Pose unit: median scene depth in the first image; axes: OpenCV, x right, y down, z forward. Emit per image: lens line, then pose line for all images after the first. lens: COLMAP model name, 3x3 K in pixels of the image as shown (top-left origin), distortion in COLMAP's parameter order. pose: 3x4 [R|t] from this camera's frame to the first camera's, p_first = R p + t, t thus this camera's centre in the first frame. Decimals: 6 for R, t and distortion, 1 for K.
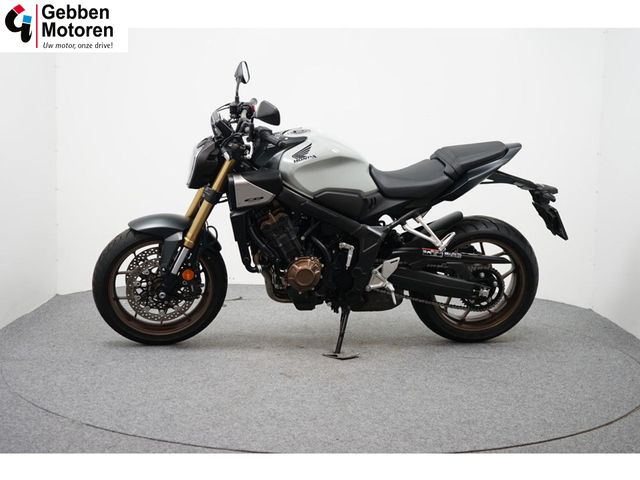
lens RADIAL K [[926.8, 0, 320.0], [0, 926.8, 240.0], [0, 0, 1]] dist [-0.010533, -0.007332]
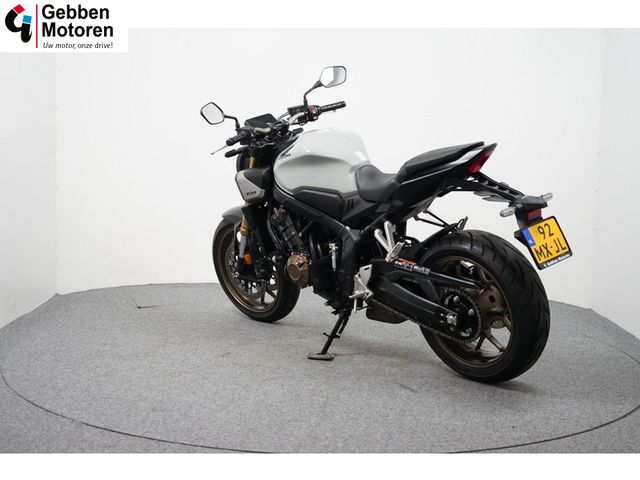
lens RADIAL K [[926.8, 0, 320.0], [0, 926.8, 240.0], [0, 0, 1]] dist [-0.010533, -0.007332]
pose [[0.532580, 0.084850, -0.842116, 0.850836], [-0.102493, 0.994106, 0.035345, -0.034061], [0.840151, 0.067487, 0.538137, 0.455509]]
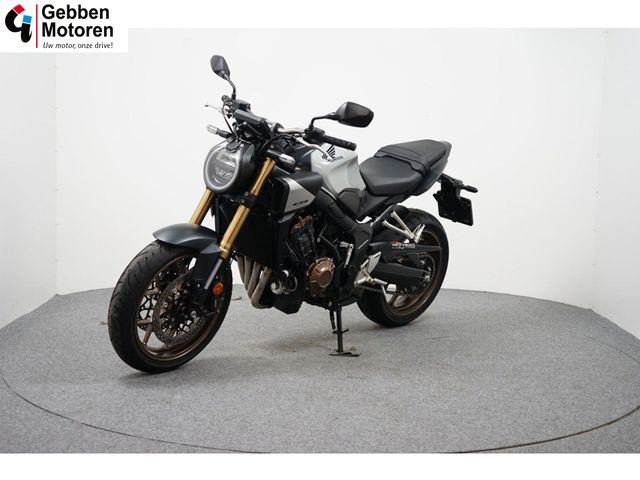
lens RADIAL K [[926.8, 0, 320.0], [0, 926.8, 240.0], [0, 0, 1]] dist [-0.010533, -0.007332]
pose [[0.788066, -0.073443, 0.611193, -0.611806], [0.066696, 0.997200, 0.033829, -0.034685], [-0.611966, 0.014105, 0.790758, 0.215757]]
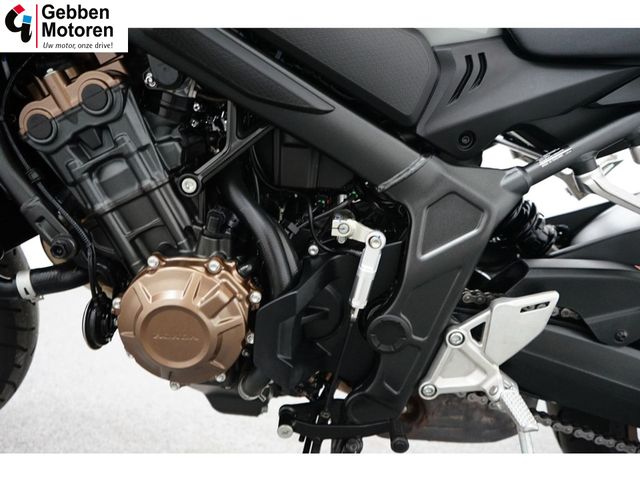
lens RADIAL K [[547.9, 0, 320.0], [0, 547.9, 240.0], [0, 0, 1]] dist [-0.077601, 0.154289]
pose [[0.982650, 0.081298, -0.166701, 0.044223], [-0.087938, 0.995585, -0.032832, 0.014989], [0.163296, 0.046922, 0.985461, 0.841428]]
